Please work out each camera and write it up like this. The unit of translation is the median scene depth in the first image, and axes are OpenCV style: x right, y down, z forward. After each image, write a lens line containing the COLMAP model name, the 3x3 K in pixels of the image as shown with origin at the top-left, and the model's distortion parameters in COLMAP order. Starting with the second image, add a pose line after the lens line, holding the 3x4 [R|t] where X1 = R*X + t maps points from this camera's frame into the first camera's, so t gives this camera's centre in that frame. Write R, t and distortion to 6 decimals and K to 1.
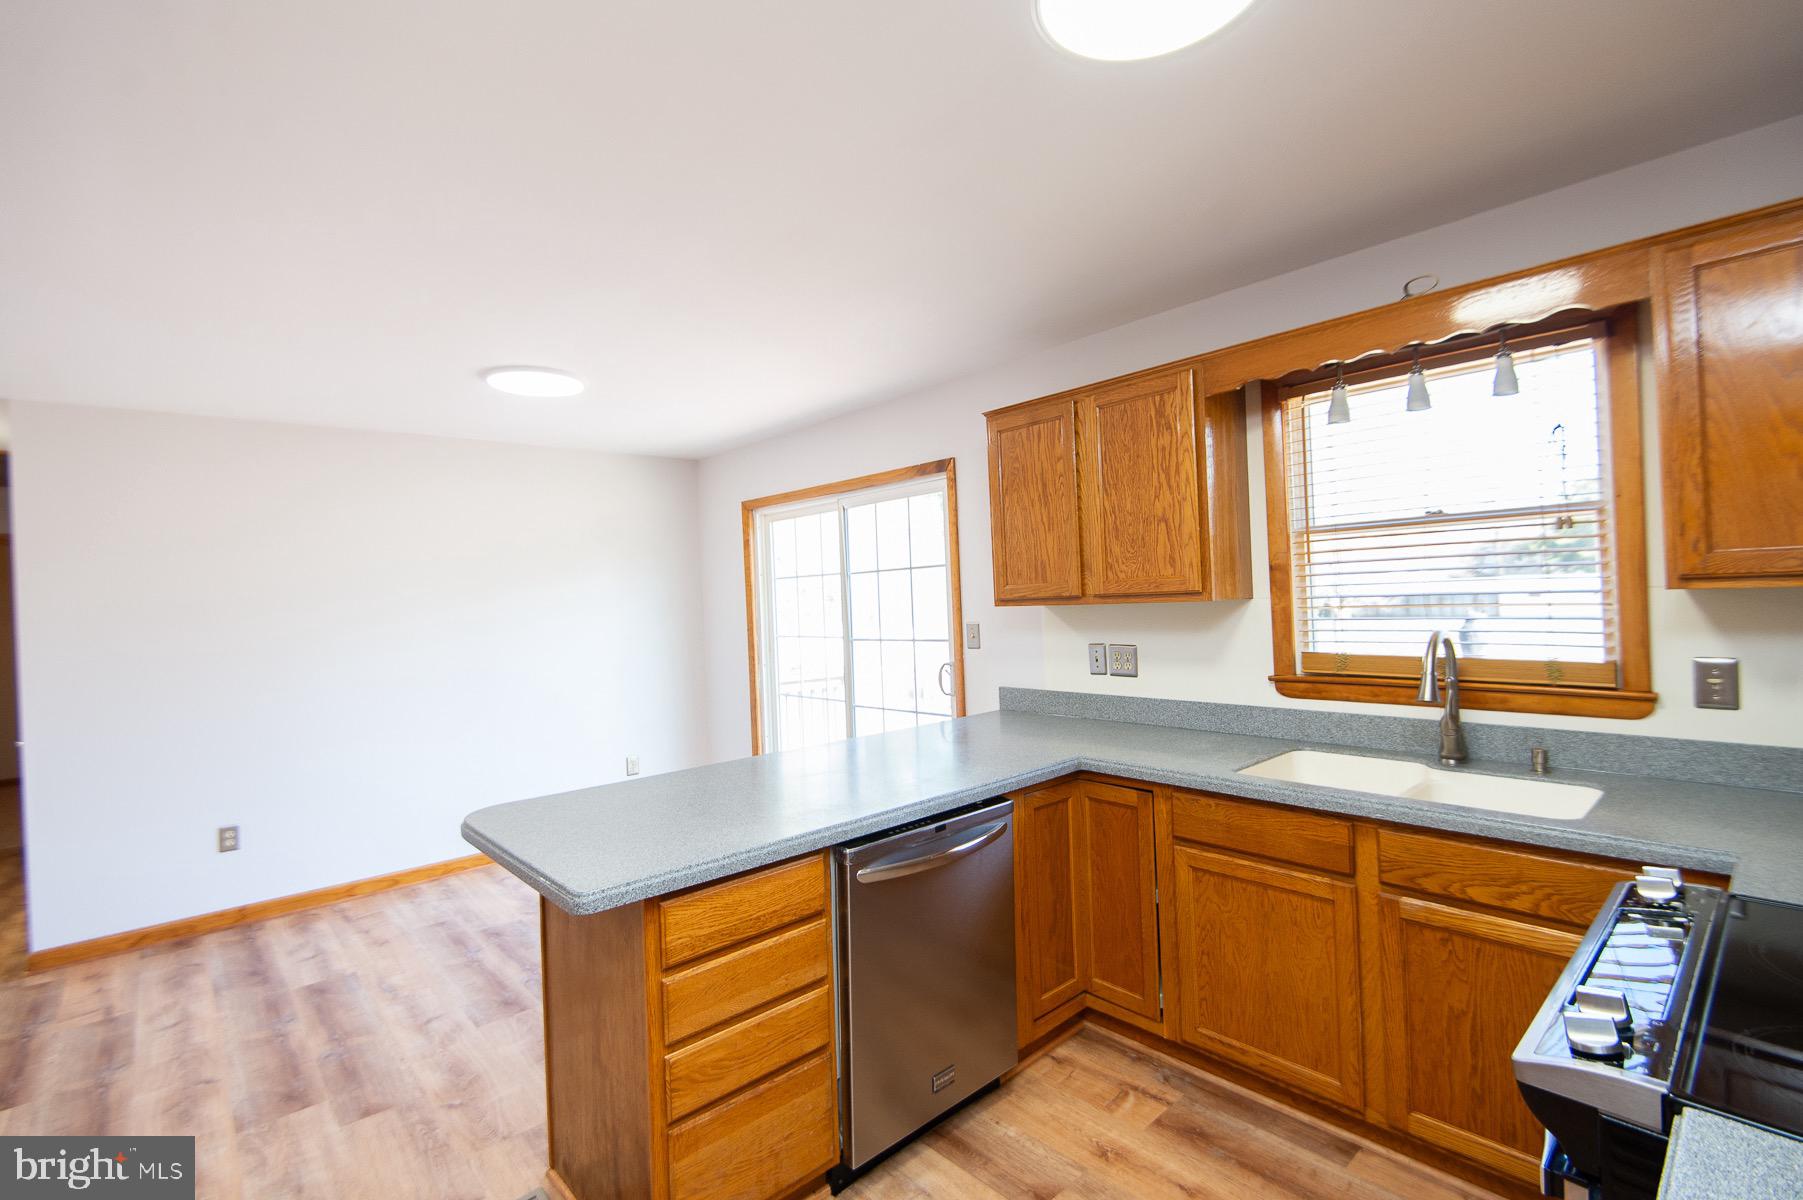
lens RADIAL K [[809.2, 0, 904.9], [0, 809.2, 598.7], [0, 0, 1]] dist [0.044643, -0.028491]
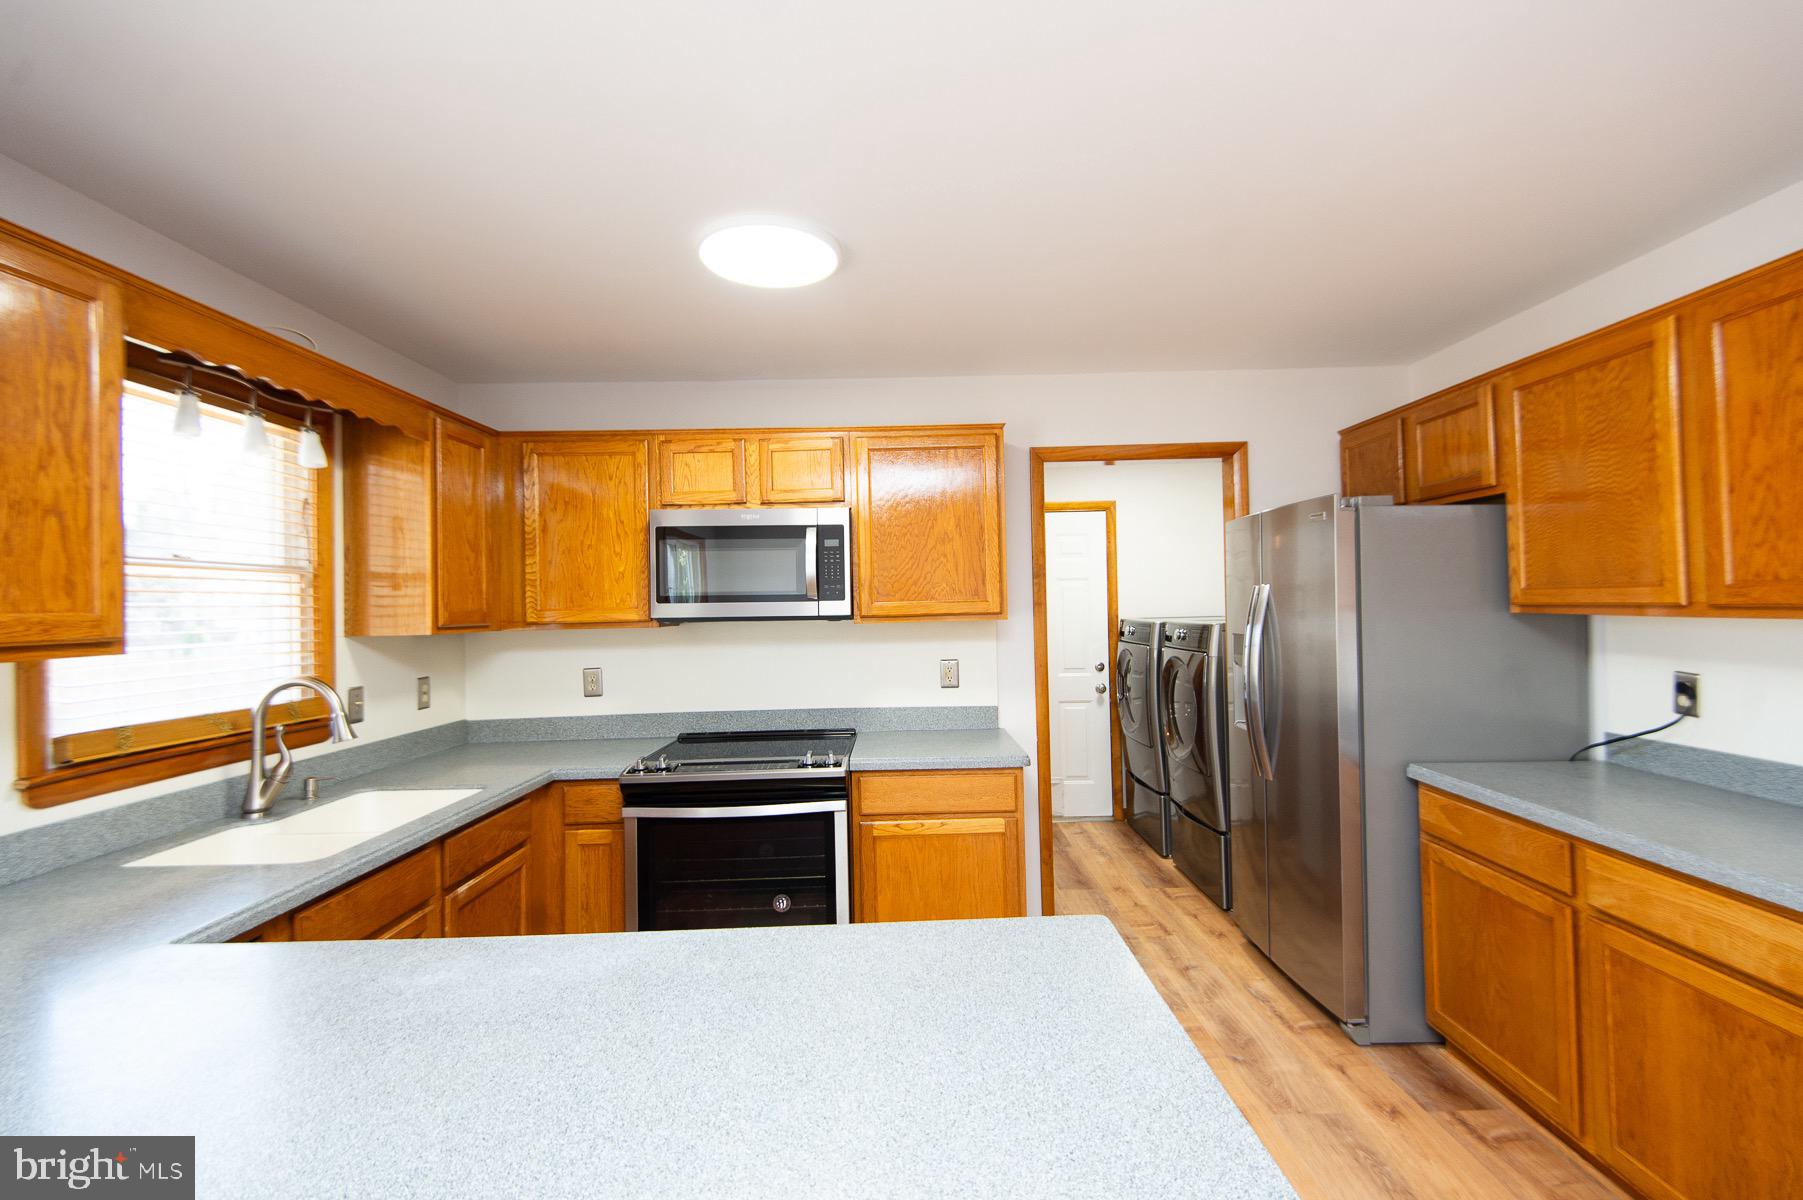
lens RADIAL K [[806.1, 0, 909.5], [0, 806.1, 598.4], [0, 0, 1]] dist [0.030055, -0.007574]
pose [[-0.738351, 0.060582, 0.671690, -0.482666], [0.049555, 0.998138, -0.035553, 0.011458], [-0.672593, 0.007035, -0.739979, 1.001843]]
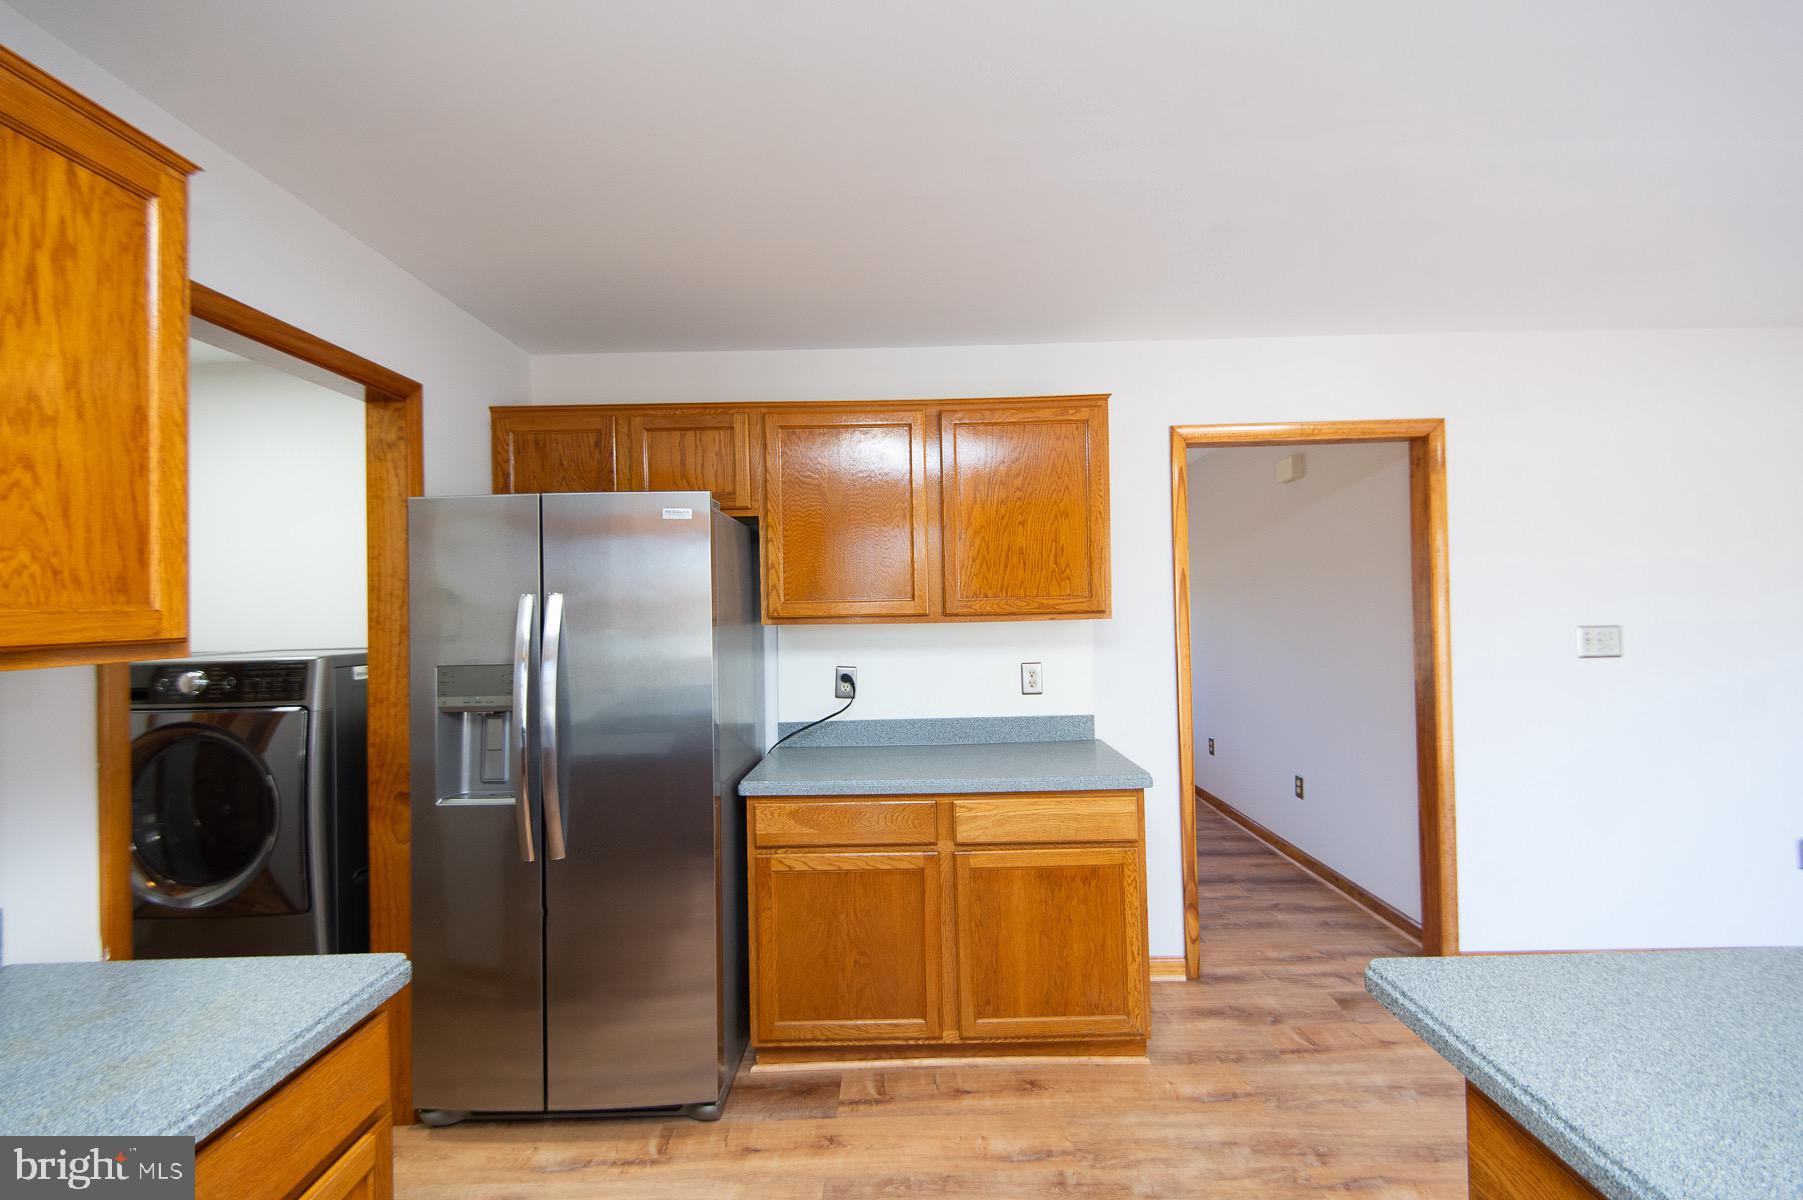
lens RADIAL K [[792.0, 0, 899.7], [0, 792.0, 596.1], [0, 0, 1]] dist [0.041053, -0.033235]
pose [[-0.678663, 0.043274, -0.733174, 0.250701], [0.050465, 0.998651, 0.012231, -0.011342], [0.732714, -0.028699, -0.679932, 0.656983]]
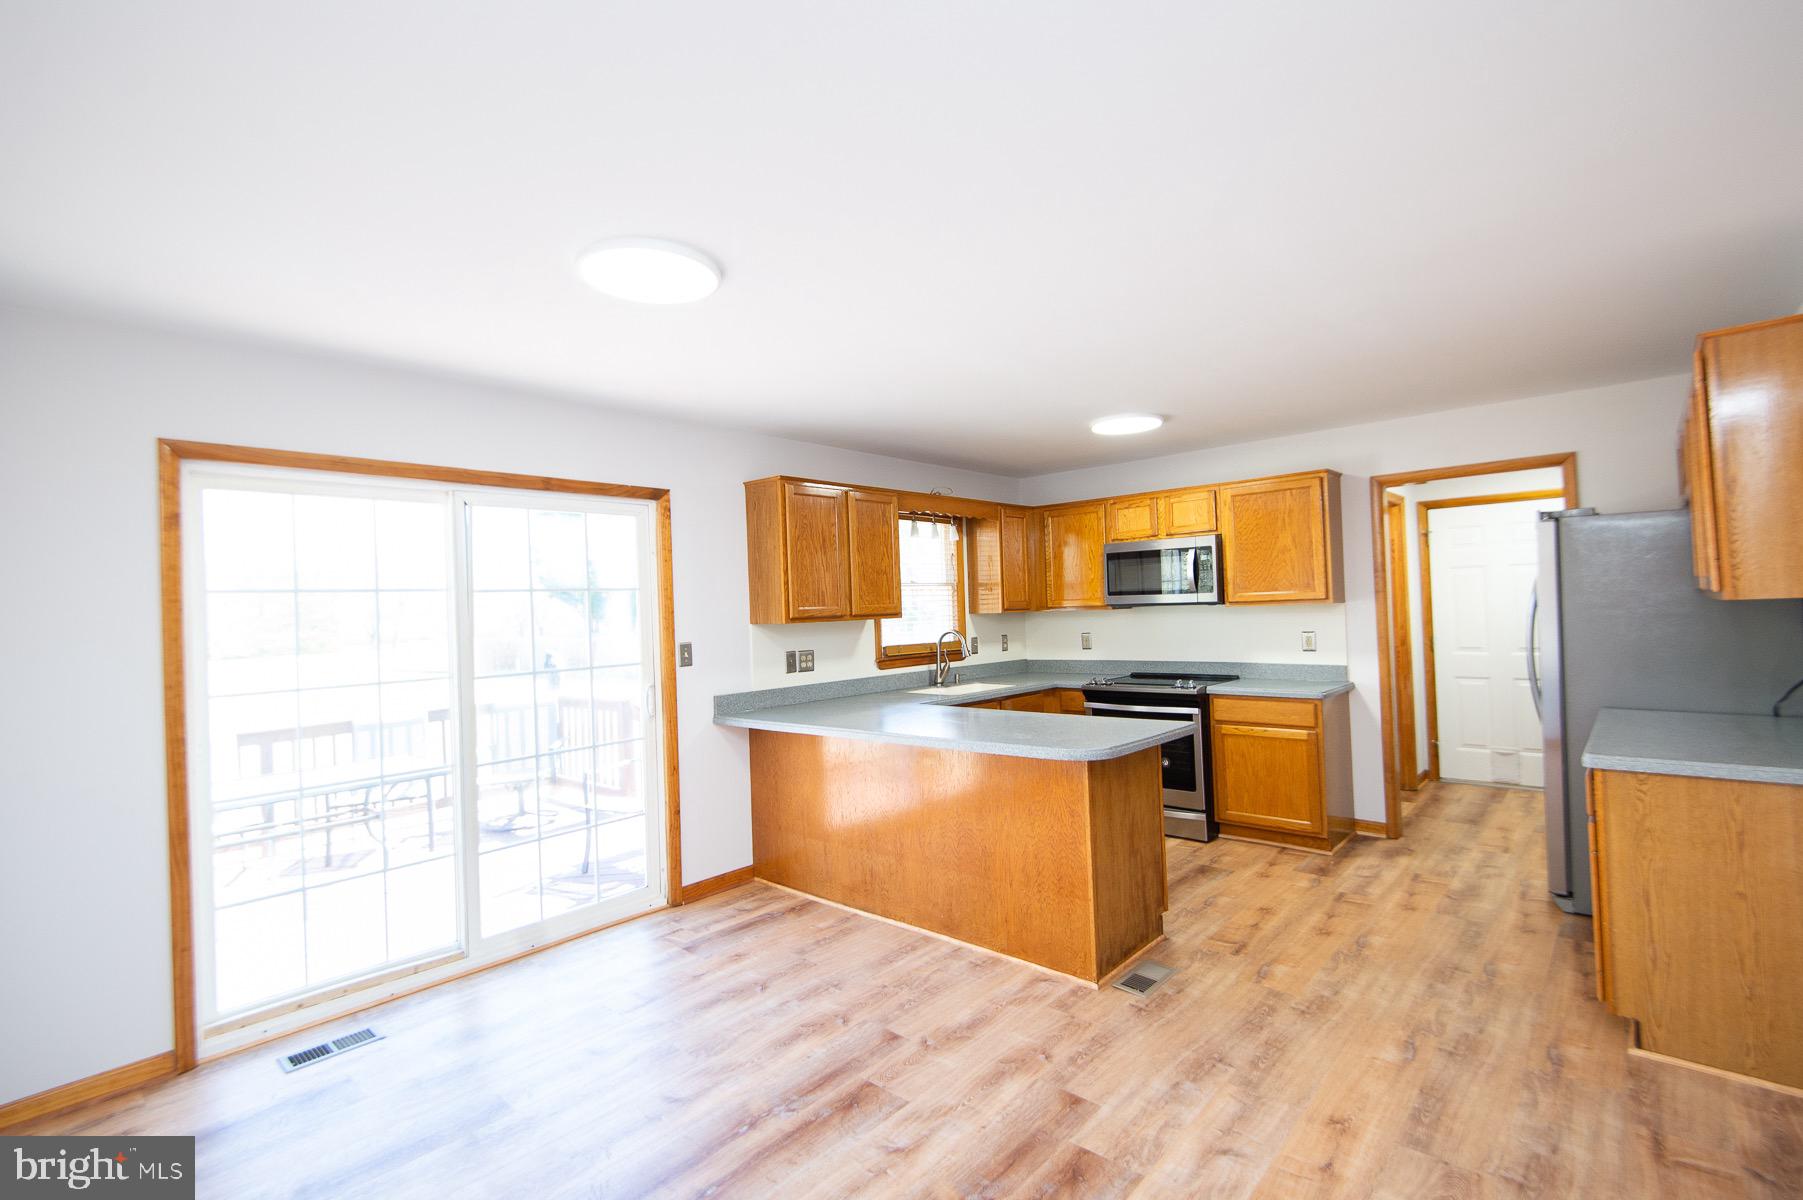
lens RADIAL K [[809.2, 0, 904.9], [0, 809.2, 598.7], [0, 0, 1]] dist [0.044643, -0.028491]
pose [[-0.096351, 0.053382, 0.993915, -1.429411], [0.037662, 0.998041, -0.049953, 0.049748], [-0.994635, 0.032619, -0.098172, 1.108338]]
